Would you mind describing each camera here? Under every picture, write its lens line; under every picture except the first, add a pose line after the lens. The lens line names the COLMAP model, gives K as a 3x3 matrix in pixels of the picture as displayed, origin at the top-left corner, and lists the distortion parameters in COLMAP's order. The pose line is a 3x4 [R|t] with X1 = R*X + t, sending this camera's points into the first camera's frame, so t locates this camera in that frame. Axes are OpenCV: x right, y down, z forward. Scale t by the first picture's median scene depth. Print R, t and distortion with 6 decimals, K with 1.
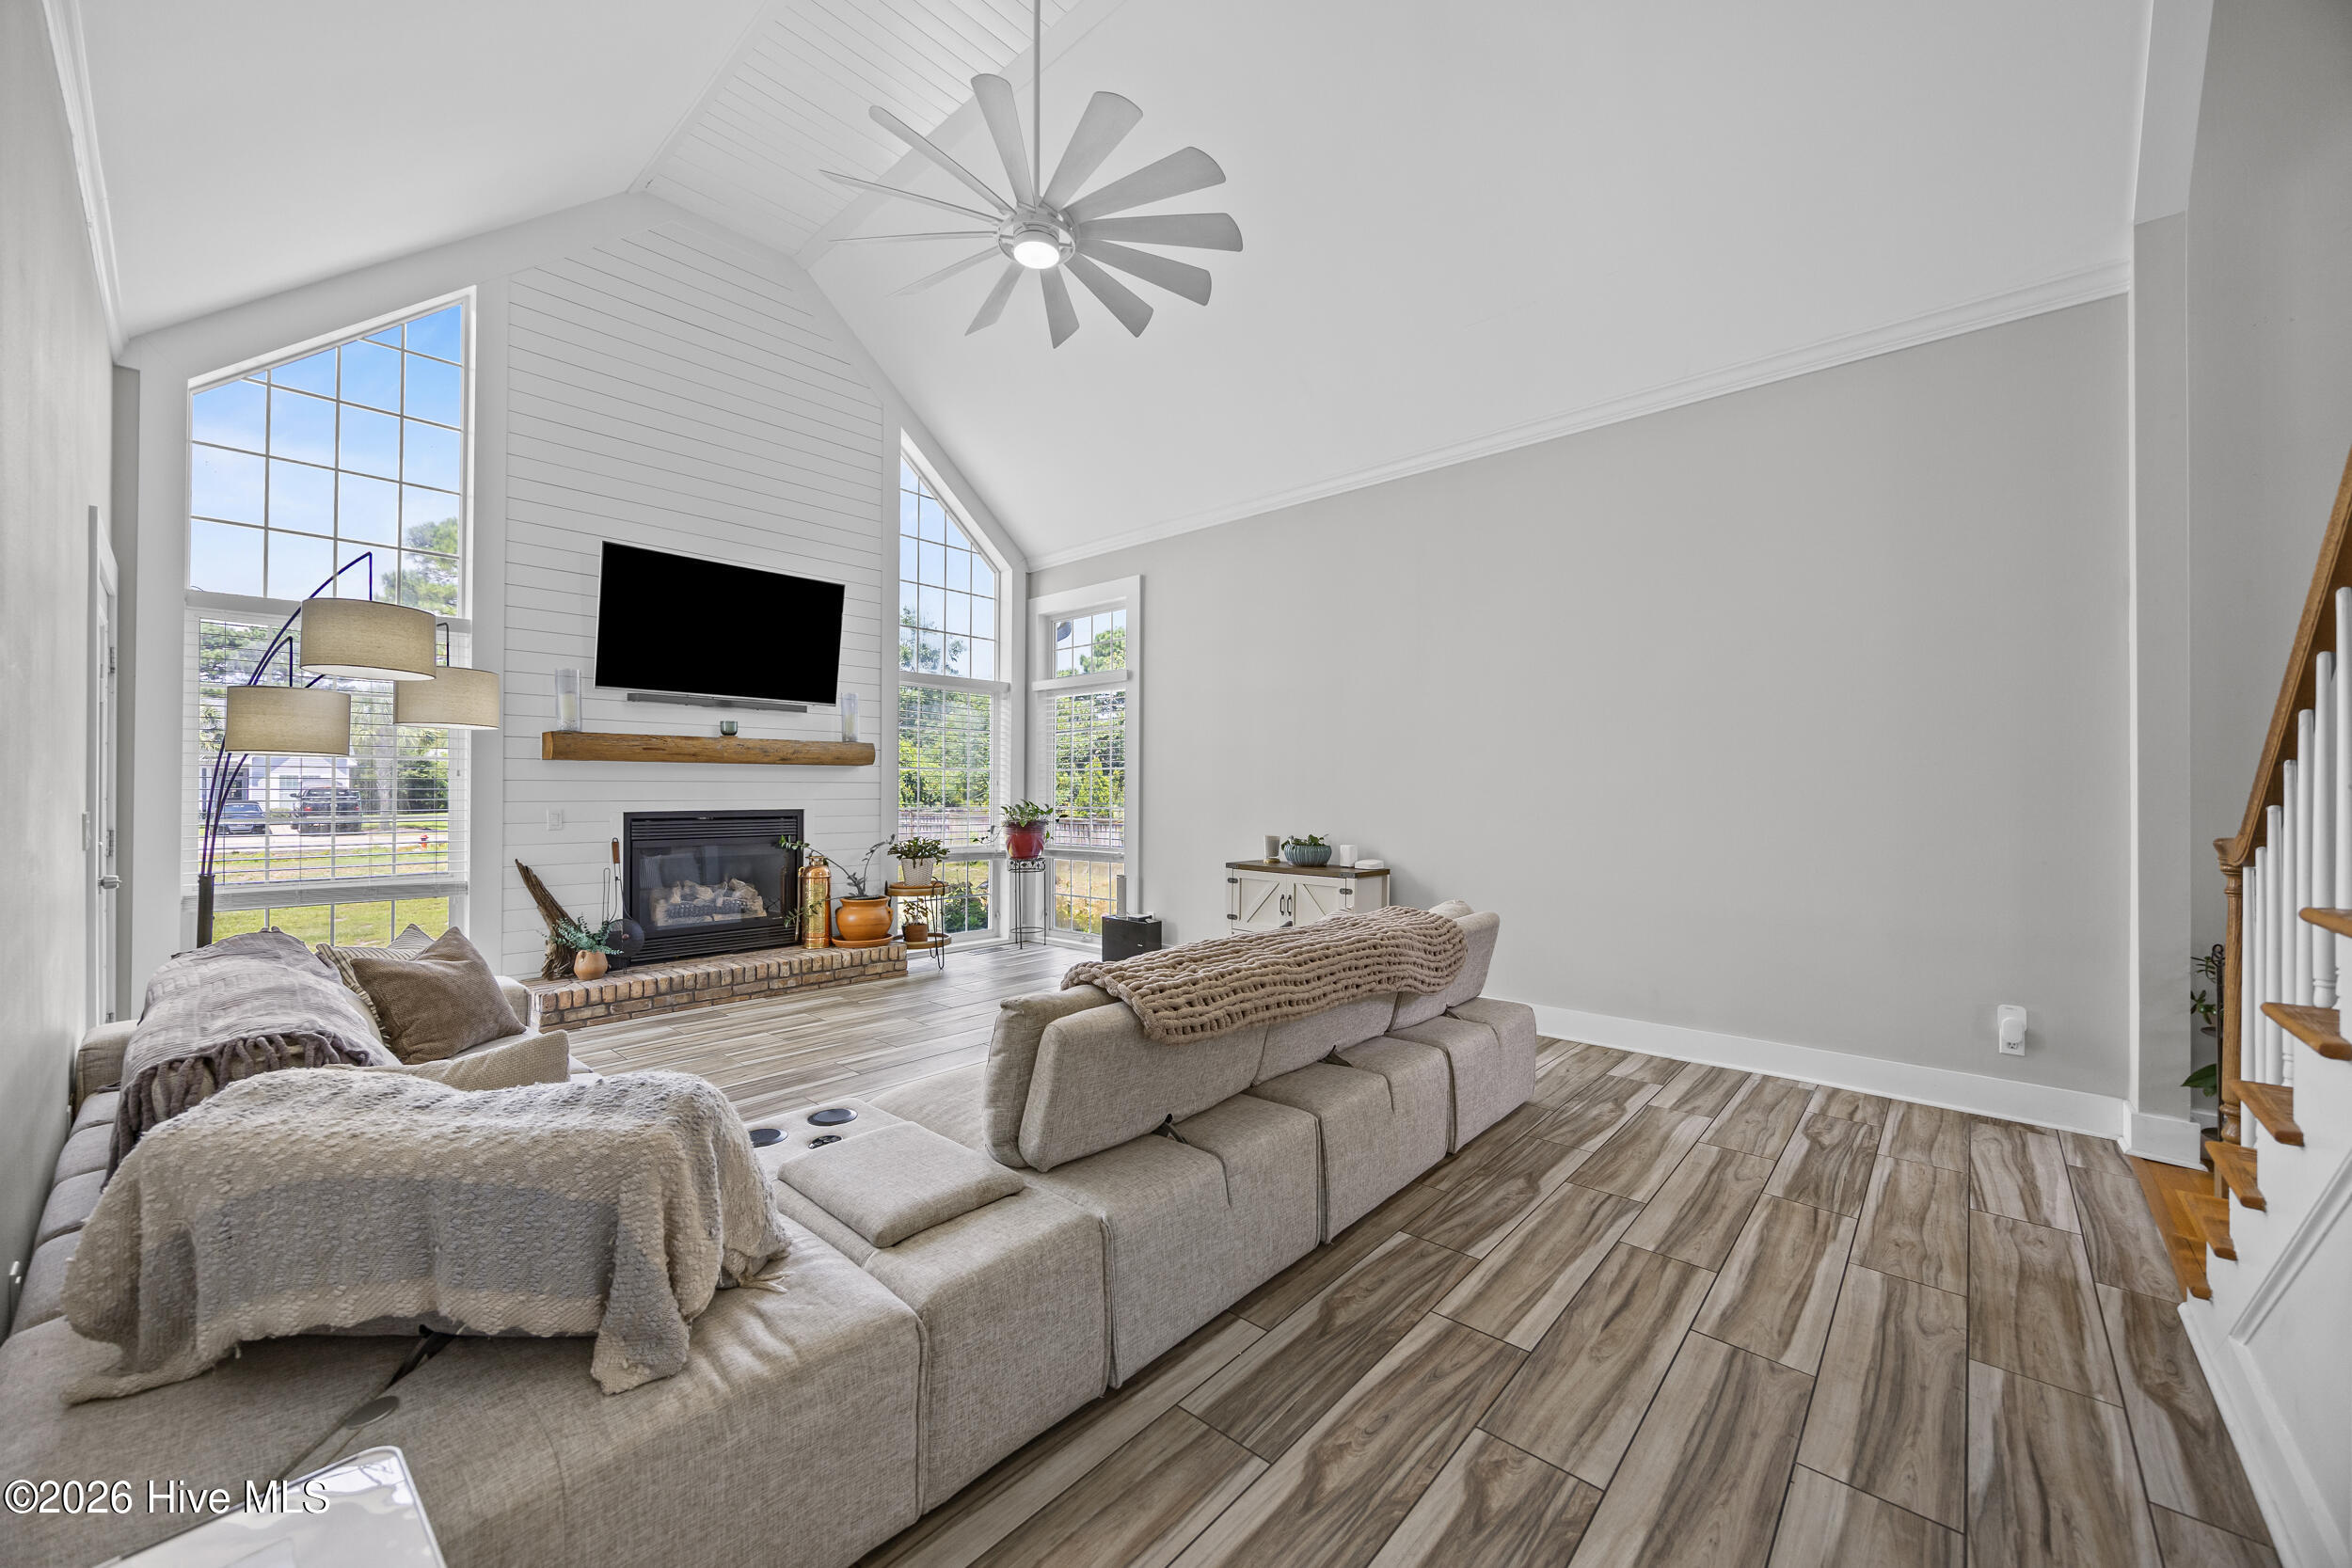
lens RADIAL K [[895.5, 0, 1176.0], [0, 895.5, 784.0], [0, 0, 1]] dist [-0.002070, -0.000095]
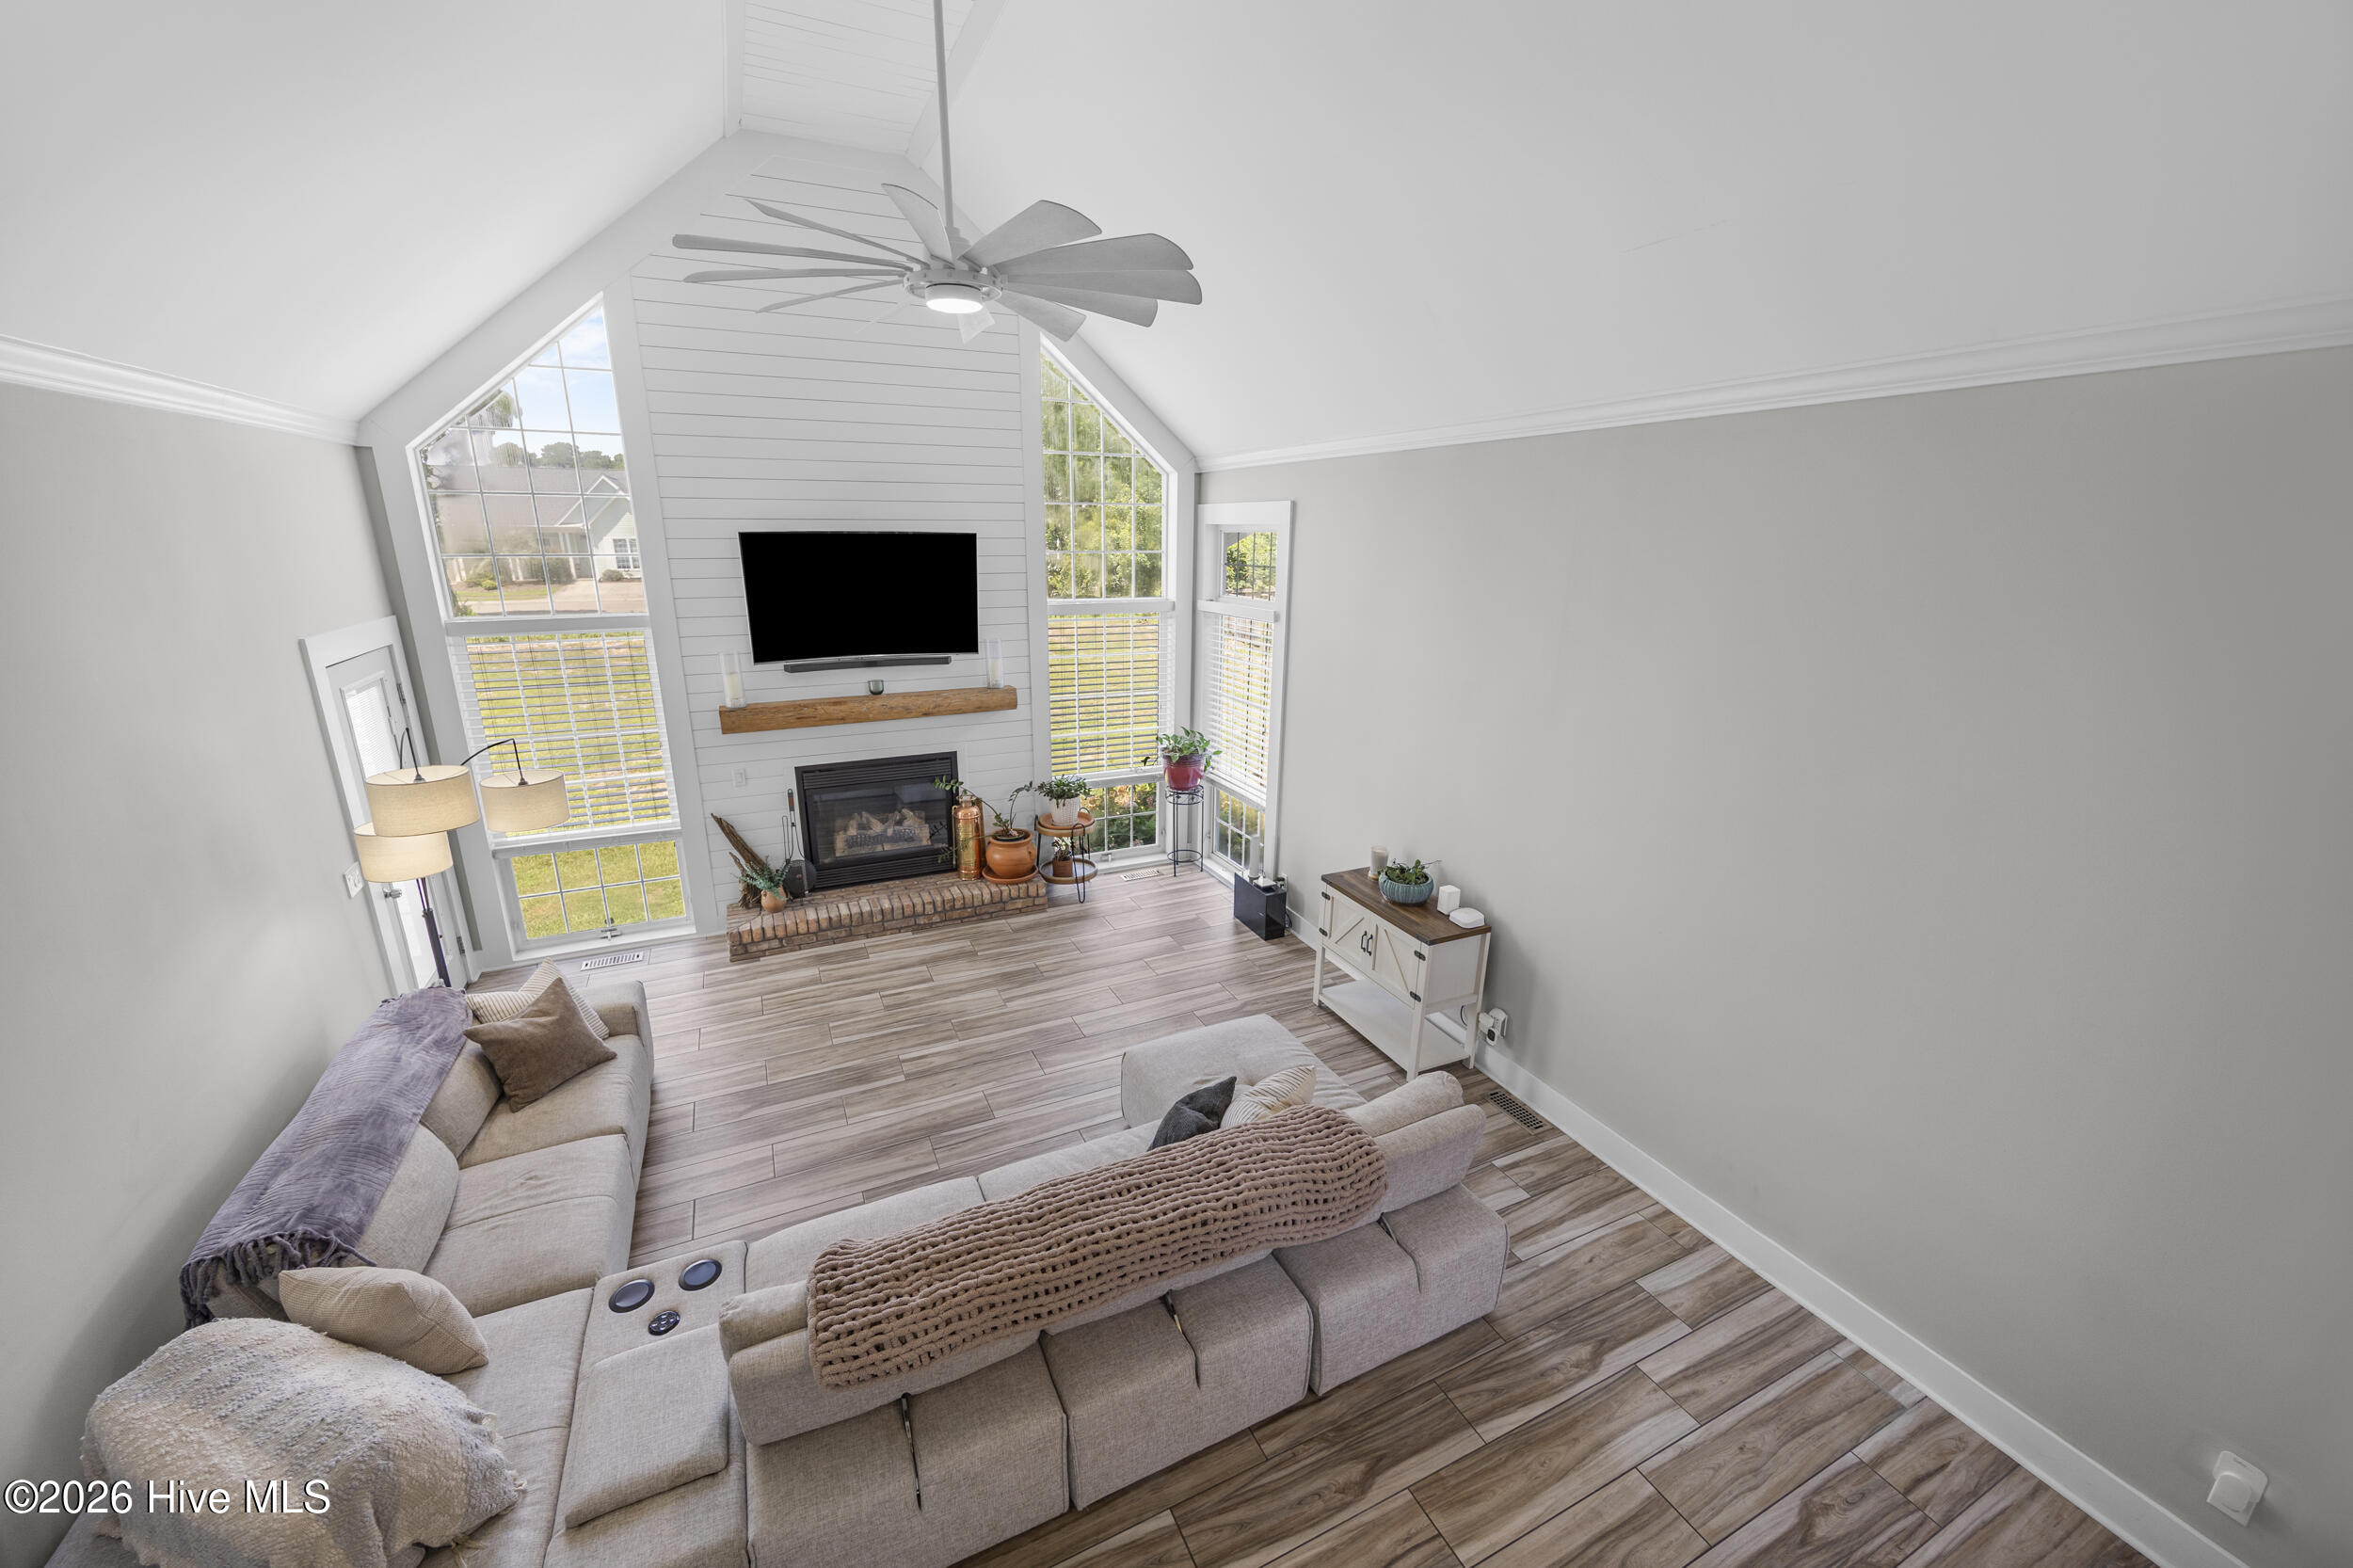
lens RADIAL K [[906.8, 0, 1176.5], [0, 906.8, 784.0], [0, 0, 1]] dist [-0.000214, -0.000797]
pose [[0.921970, 0.113319, -0.370310, 0.268010], [-0.004398, 0.959232, 0.282586, -0.279703], [0.387236, -0.258907, 0.884882, 0.157587]]
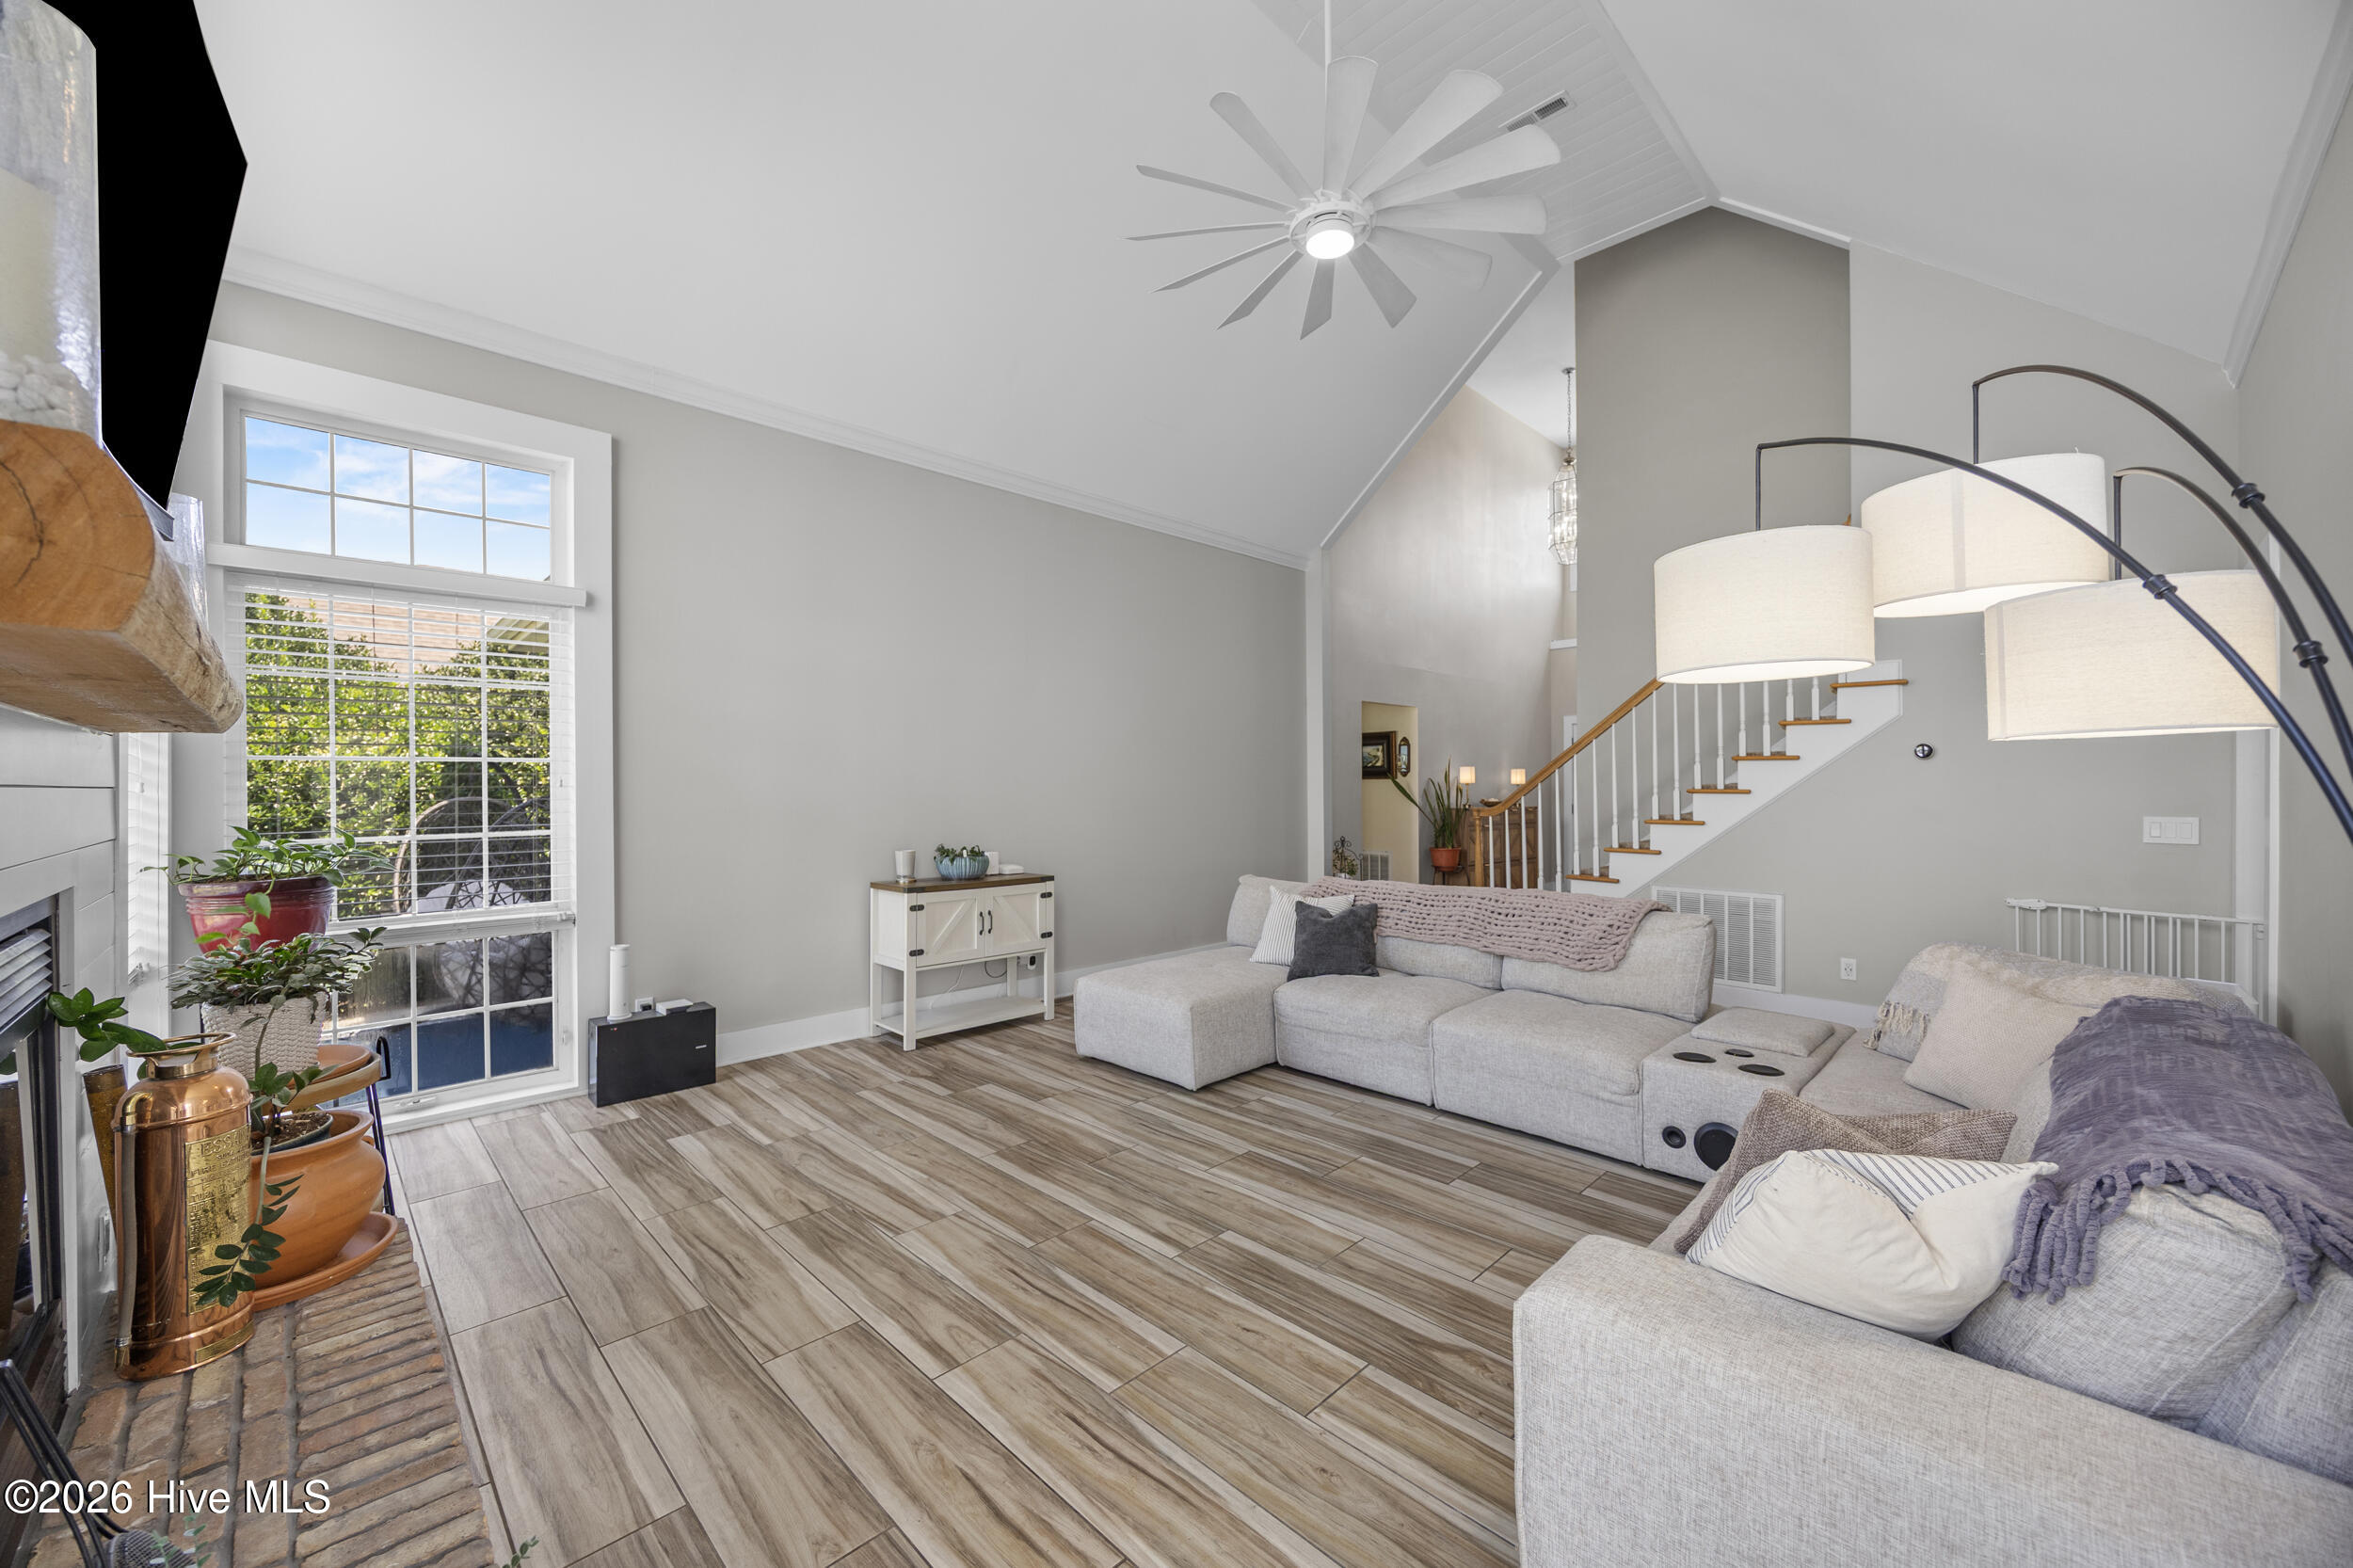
lens RADIAL K [[896.0, 0, 1176.5], [0, 896.0, 784.0], [0, 0, 1]] dist [-0.002070, -0.000095]
pose [[0.061145, 0.002112, 0.998127, -0.772772], [-0.000038, 0.999998, -0.002113, -0.002810], [-0.998129, 0.000092, 0.061145, 0.759562]]
